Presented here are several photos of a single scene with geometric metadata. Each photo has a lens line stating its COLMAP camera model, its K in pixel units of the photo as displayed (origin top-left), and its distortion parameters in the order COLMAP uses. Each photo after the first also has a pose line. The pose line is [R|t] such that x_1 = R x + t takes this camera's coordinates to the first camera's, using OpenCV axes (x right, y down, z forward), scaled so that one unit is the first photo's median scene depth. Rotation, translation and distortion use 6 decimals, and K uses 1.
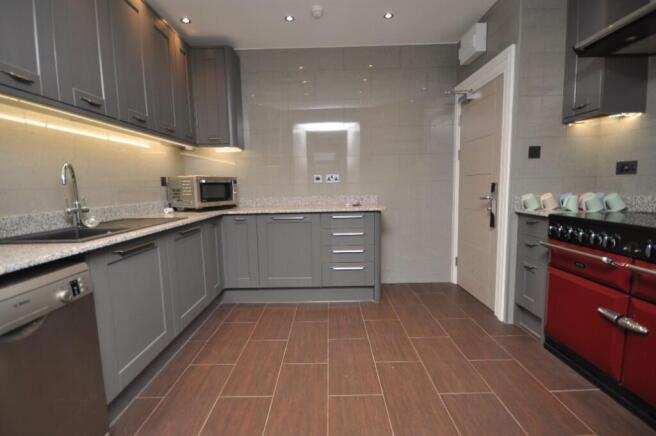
lens RADIAL K [[286.5, 0, 330.3], [0, 286.5, 218.3], [0, 0, 1]] dist [0.001223, -0.001344]
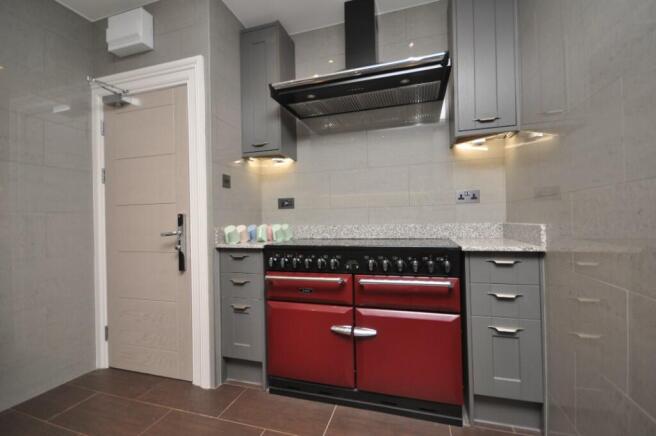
lens RADIAL K [[286.5, 0, 327.0], [0, 286.5, 218.9], [0, 0, 1]] dist [0.001223, -0.001344]
pose [[0.311692, 0.016949, 0.950032, -0.058002], [0.121988, 0.990853, -0.057699, -0.017953], [-0.942320, 0.133877, 0.306773, 0.420117]]
